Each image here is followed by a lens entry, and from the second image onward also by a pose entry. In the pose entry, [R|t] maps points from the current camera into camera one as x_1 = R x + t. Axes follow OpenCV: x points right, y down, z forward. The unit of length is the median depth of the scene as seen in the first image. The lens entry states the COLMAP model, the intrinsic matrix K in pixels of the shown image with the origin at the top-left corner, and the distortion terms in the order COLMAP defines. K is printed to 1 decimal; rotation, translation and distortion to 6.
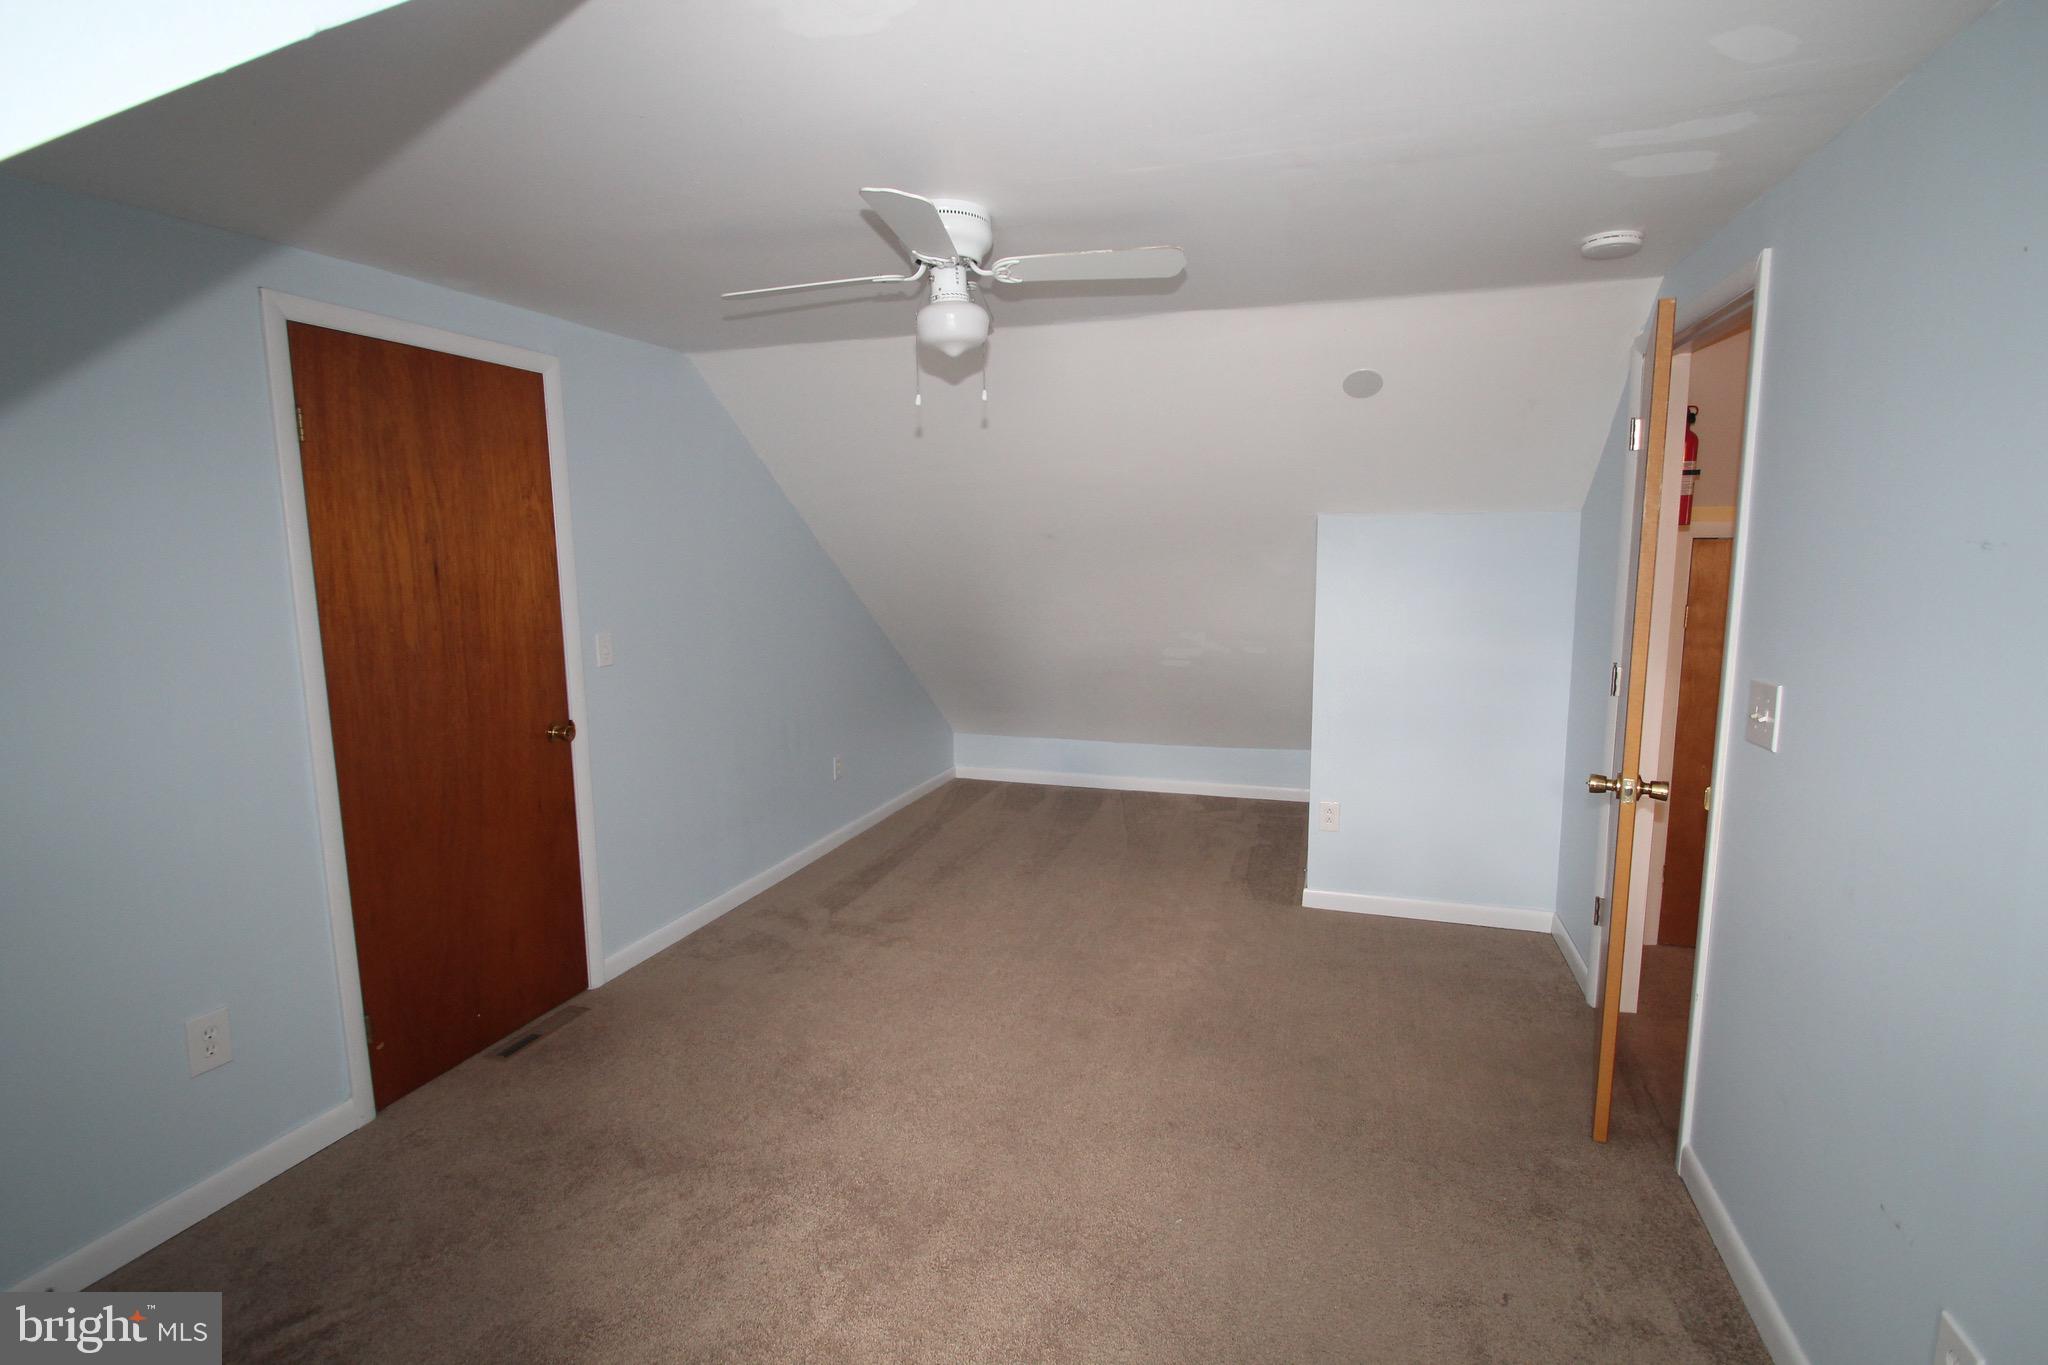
lens RADIAL K [[953.5, 0, 1020.5], [0, 953.5, 682.0], [0, 0, 1]] dist [0.004168, -0.015690]
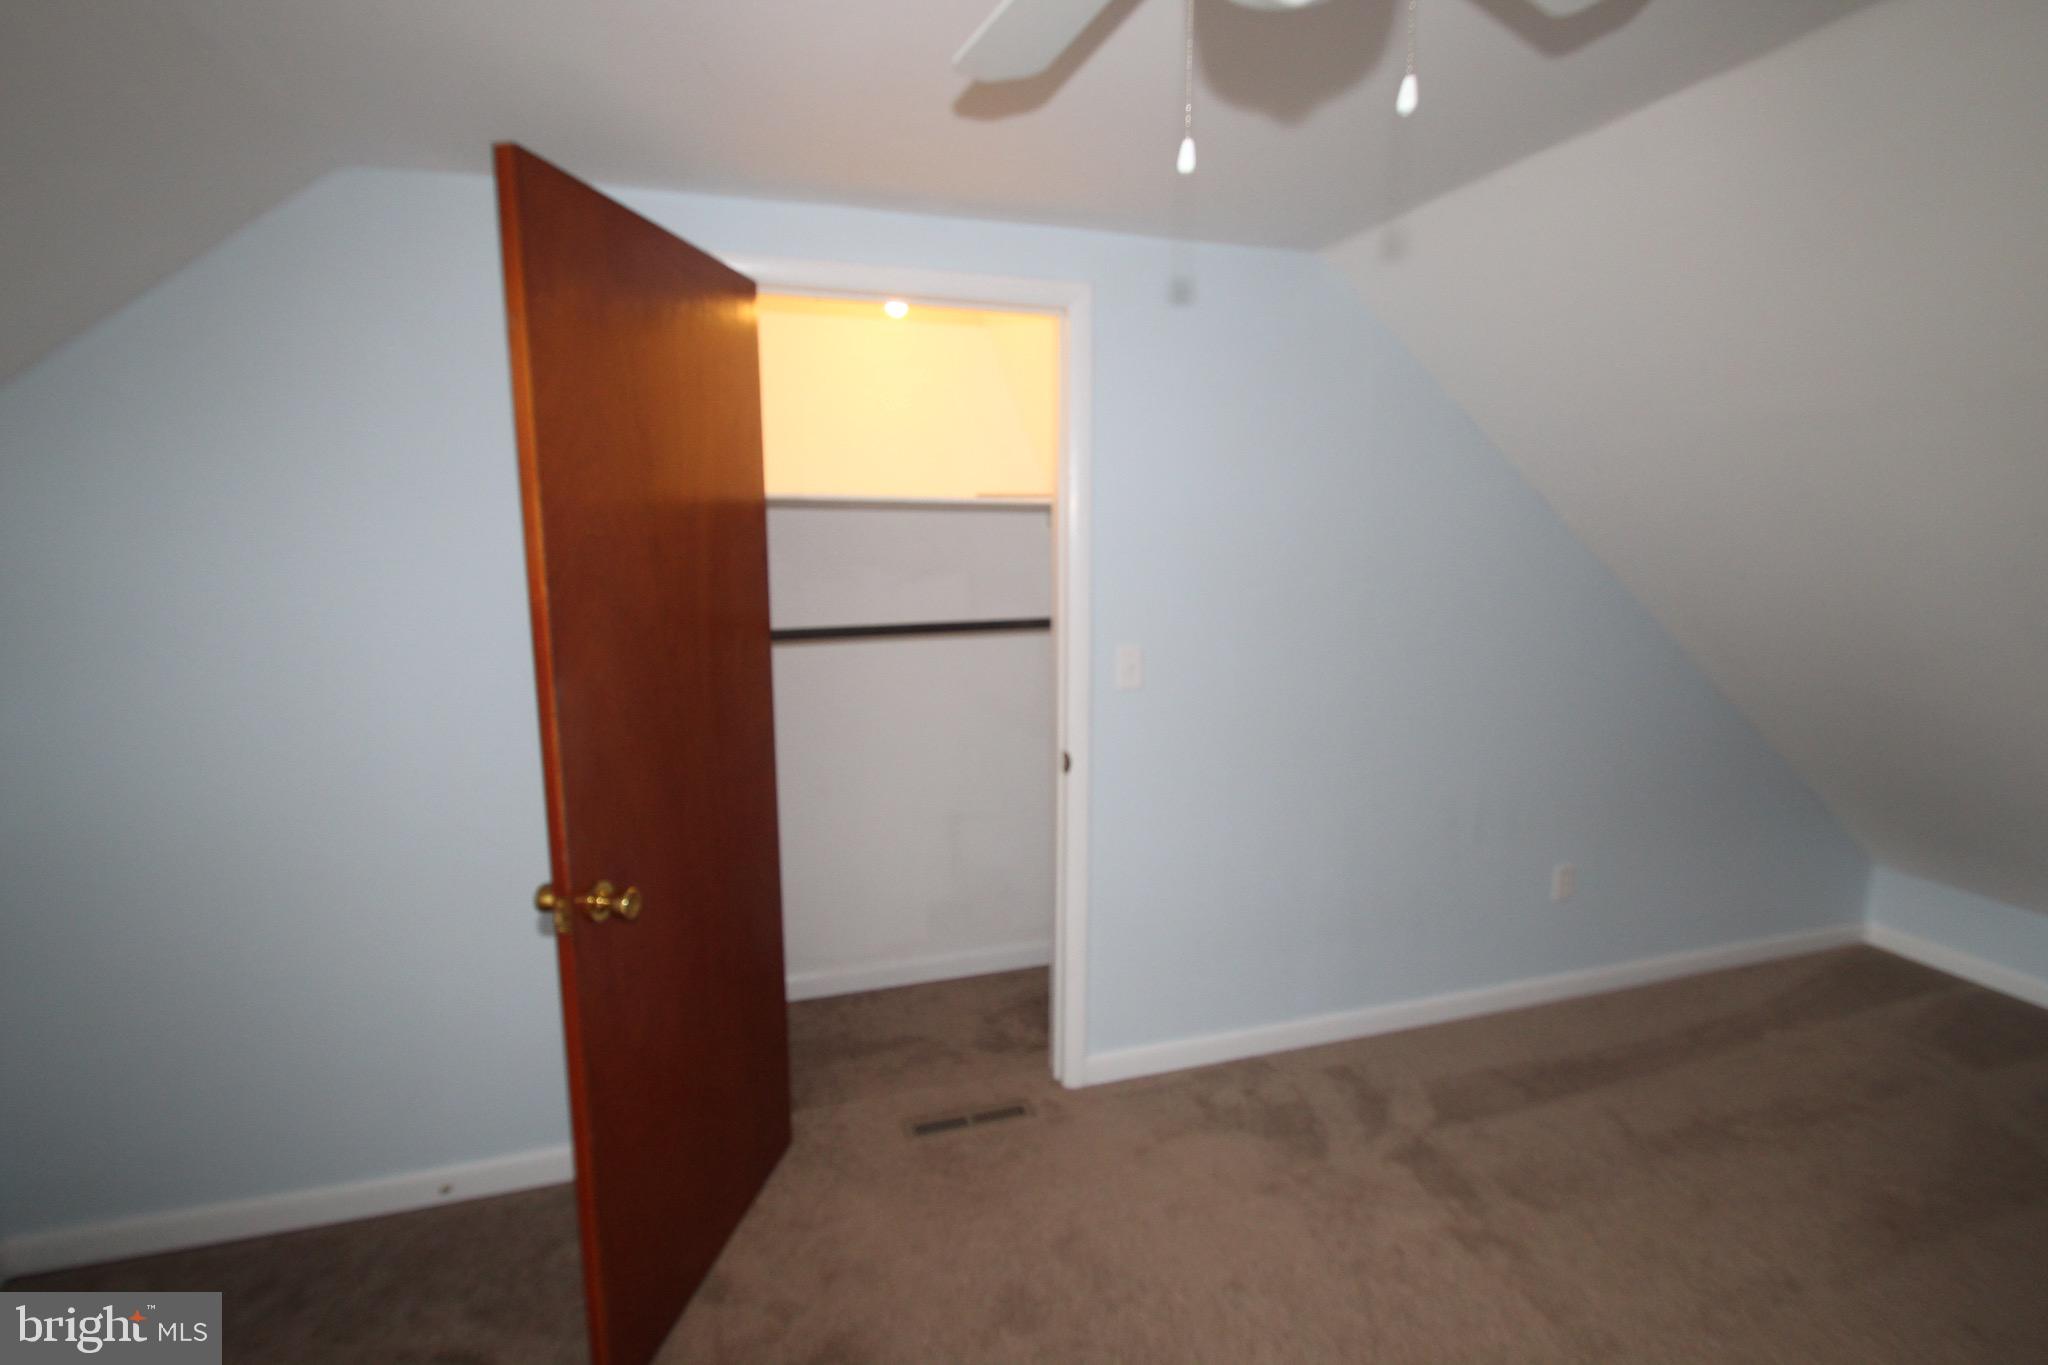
lens RADIAL K [[953.5, 0, 1020.5], [0, 953.5, 682.0], [0, 0, 1]] dist [0.004168, -0.015690]
pose [[0.589855, 0.115164, -0.799255, 0.173992], [-0.113233, 0.991795, 0.059340, -0.077799], [0.799530, 0.055500, 0.598056, 0.698372]]
